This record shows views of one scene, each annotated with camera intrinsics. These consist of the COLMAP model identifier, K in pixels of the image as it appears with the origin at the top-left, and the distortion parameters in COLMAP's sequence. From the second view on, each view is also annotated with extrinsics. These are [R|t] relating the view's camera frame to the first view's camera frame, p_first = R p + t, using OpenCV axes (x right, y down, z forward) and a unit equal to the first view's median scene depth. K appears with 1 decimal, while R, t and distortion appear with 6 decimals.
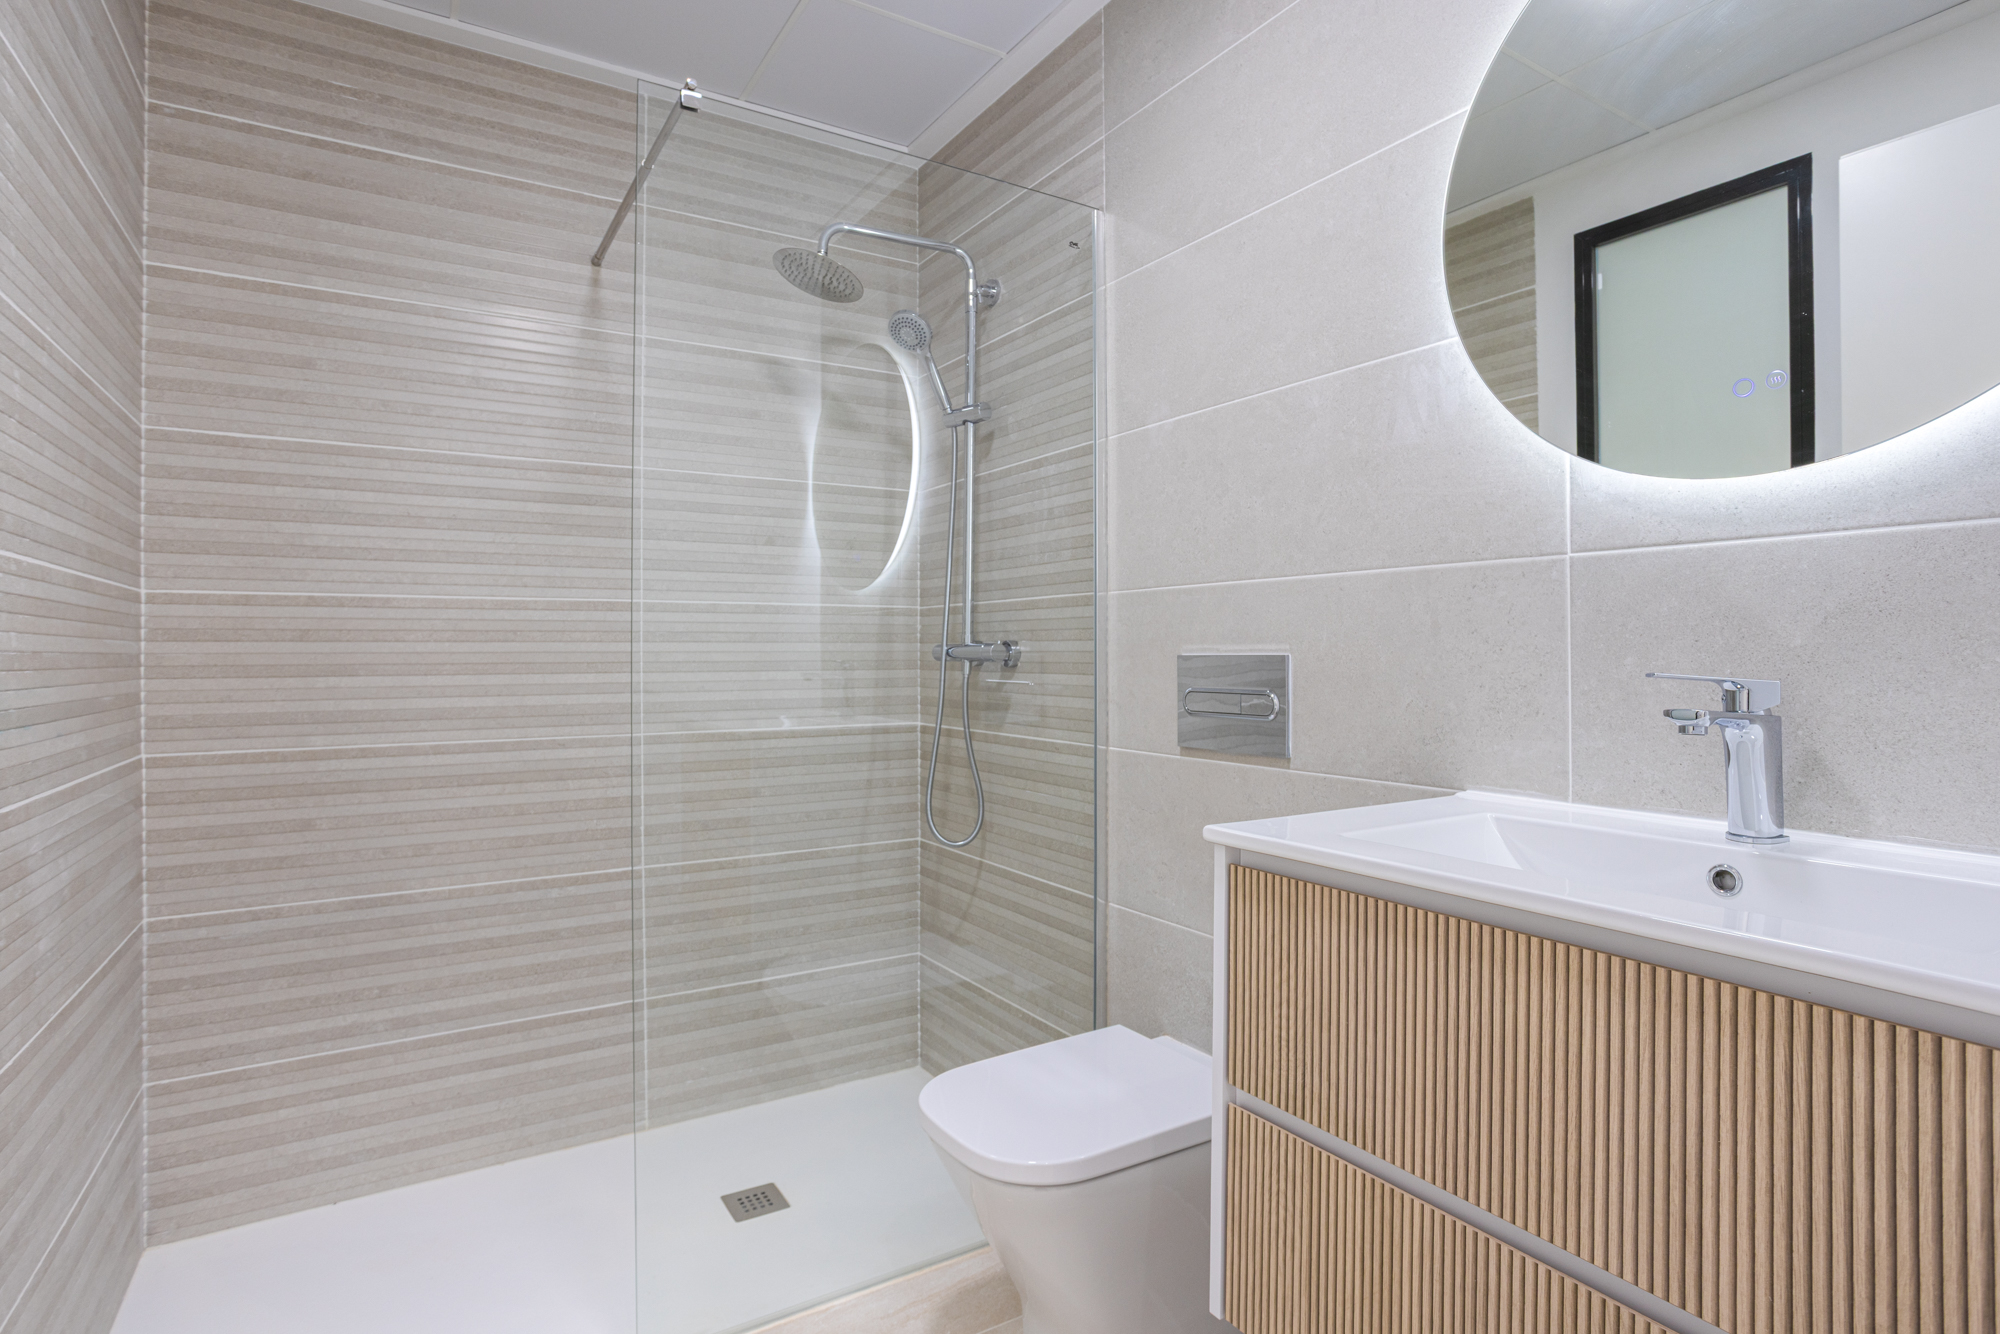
lens RADIAL K [[1028.6, 0, 994.2], [0, 1028.6, 651.2], [0, 0, 1]] dist [-0.046642, 0.019028]
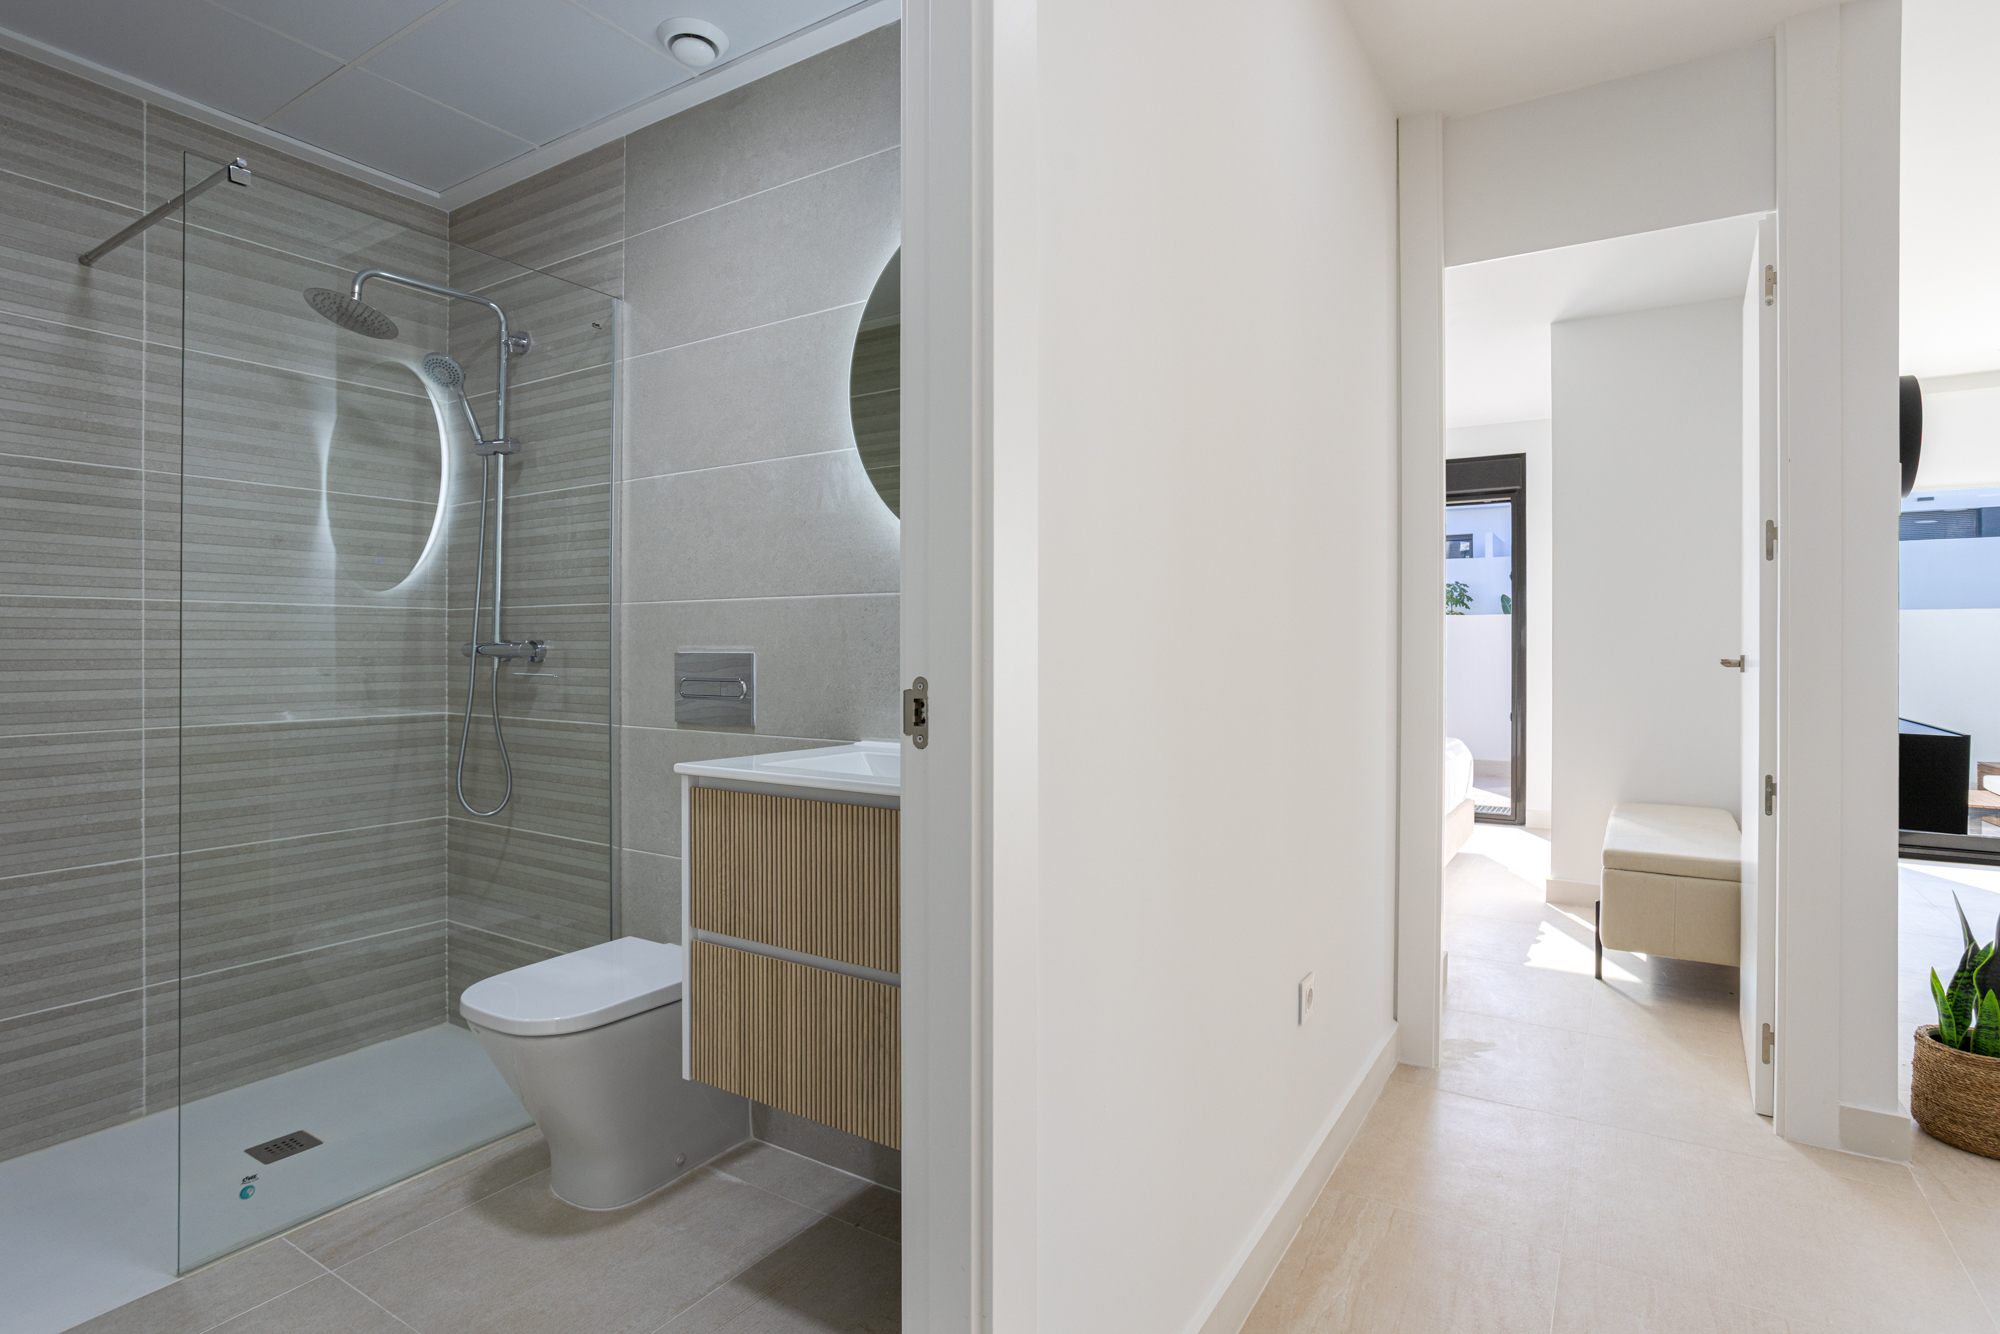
lens RADIAL K [[1028.6, 0, 1056.5], [0, 1028.6, 645.9], [0, 0, 1]] dist [-0.046642, 0.019028]
pose [[0.883254, 0.003499, 0.468882, -0.005235], [-0.002883, 0.999994, -0.002031, -0.003202], [-0.468886, 0.000442, 0.883258, -0.327133]]
